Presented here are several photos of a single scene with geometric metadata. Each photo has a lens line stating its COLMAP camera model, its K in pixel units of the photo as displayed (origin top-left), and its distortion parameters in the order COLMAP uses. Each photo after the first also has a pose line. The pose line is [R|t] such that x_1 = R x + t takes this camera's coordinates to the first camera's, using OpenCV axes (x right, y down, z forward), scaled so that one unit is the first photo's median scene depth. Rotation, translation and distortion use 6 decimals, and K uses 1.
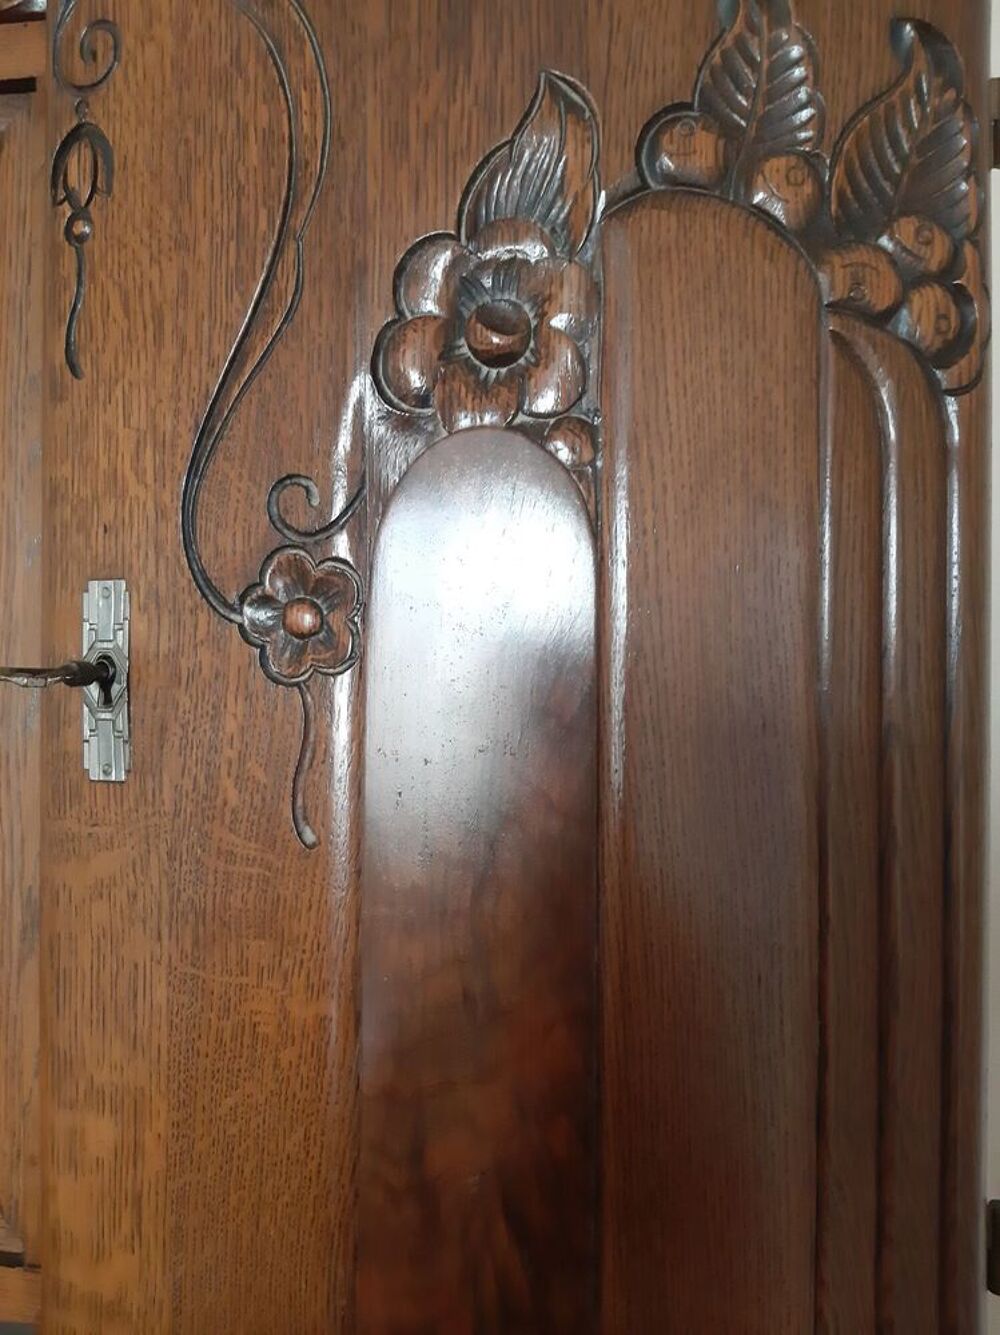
lens RADIAL K [[1041.6, 0, 500.0], [0, 1041.6, 667.5], [0, 0, 1]] dist [0.036172, -0.088108]
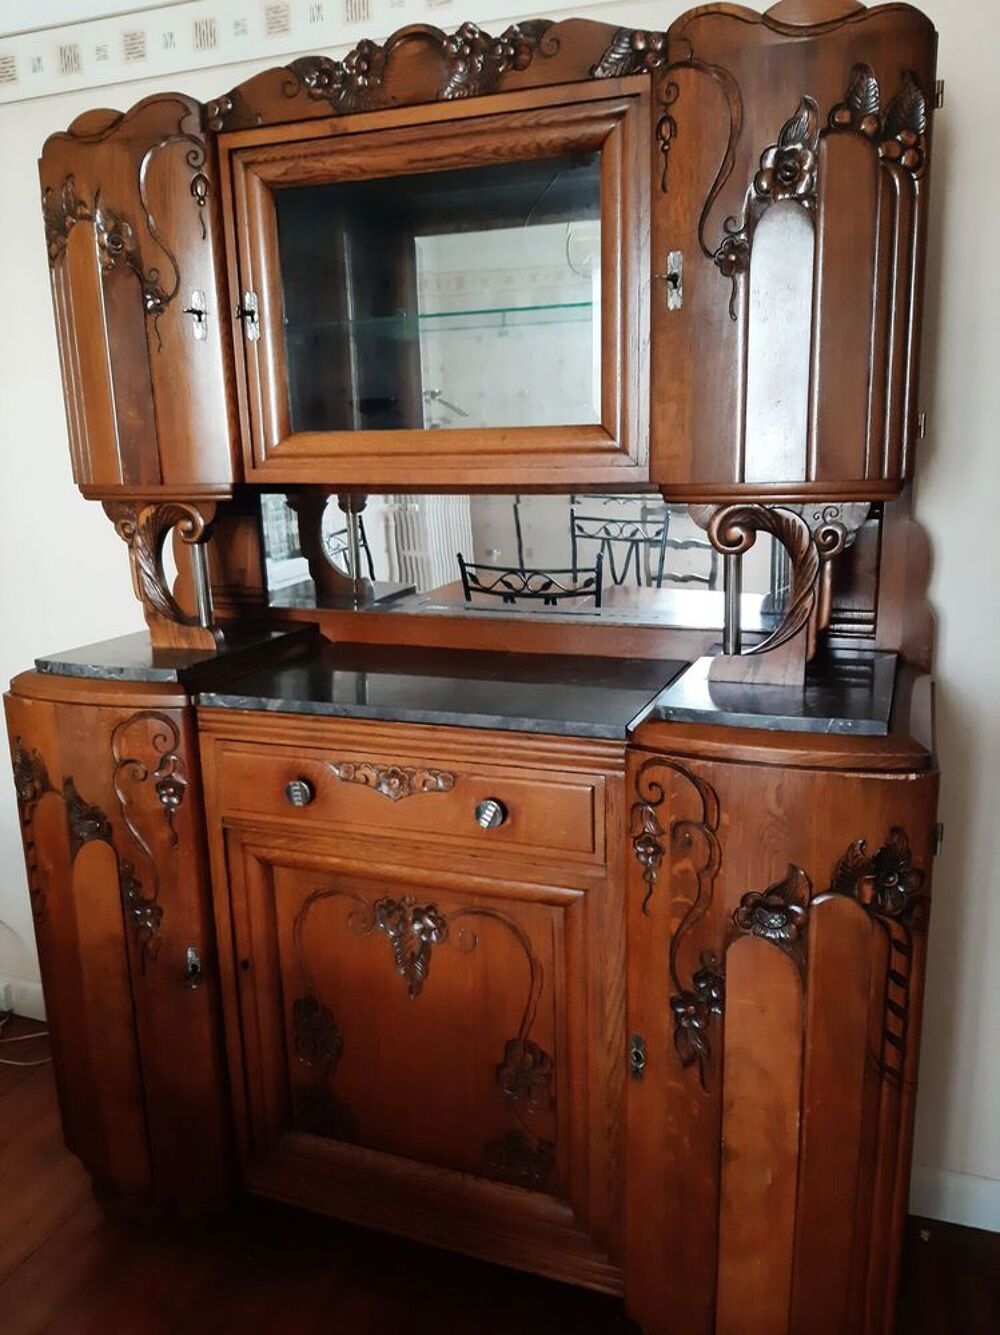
lens RADIAL K [[1041.6, 0, 500.0], [0, 1041.6, 667.5], [0, 0, 1]] dist [0.036172, -0.088108]
pose [[0.972782, 0.021816, -0.230692, -0.105030], [0.022644, 0.981844, 0.188335, 0.685796], [0.230613, -0.188433, 0.954626, -3.105135]]
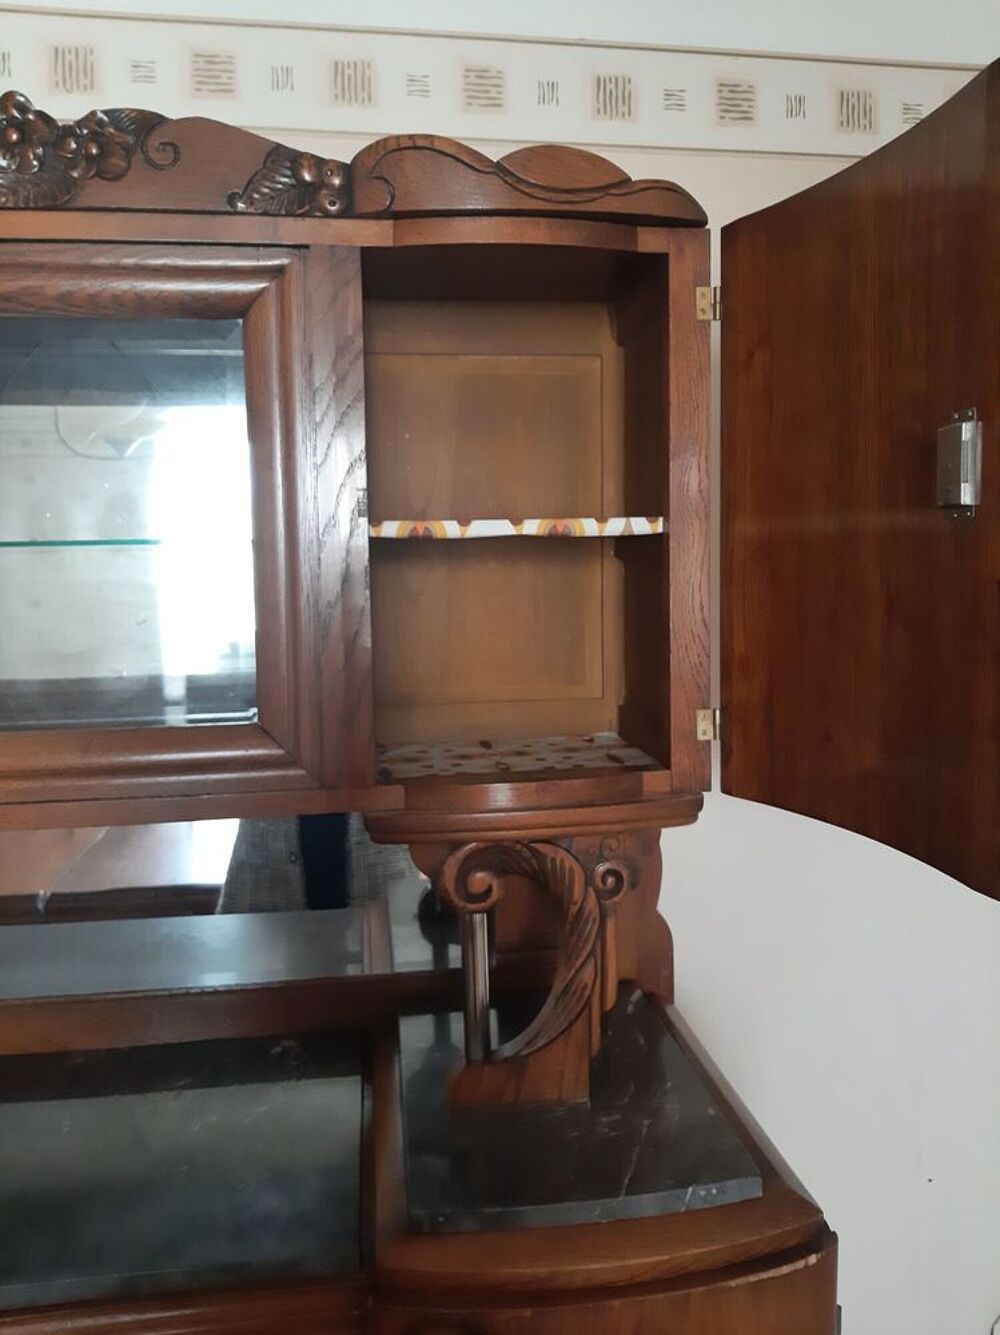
lens RADIAL K [[1041.6, 0, 500.0], [0, 1041.6, 667.5], [0, 0, 1]] dist [0.036172, -0.088108]
pose [[0.965605, -0.043475, 0.256353, -0.803730], [0.030231, 0.998008, 0.055381, 0.236314], [-0.258250, -0.045726, 0.964995, -1.504986]]
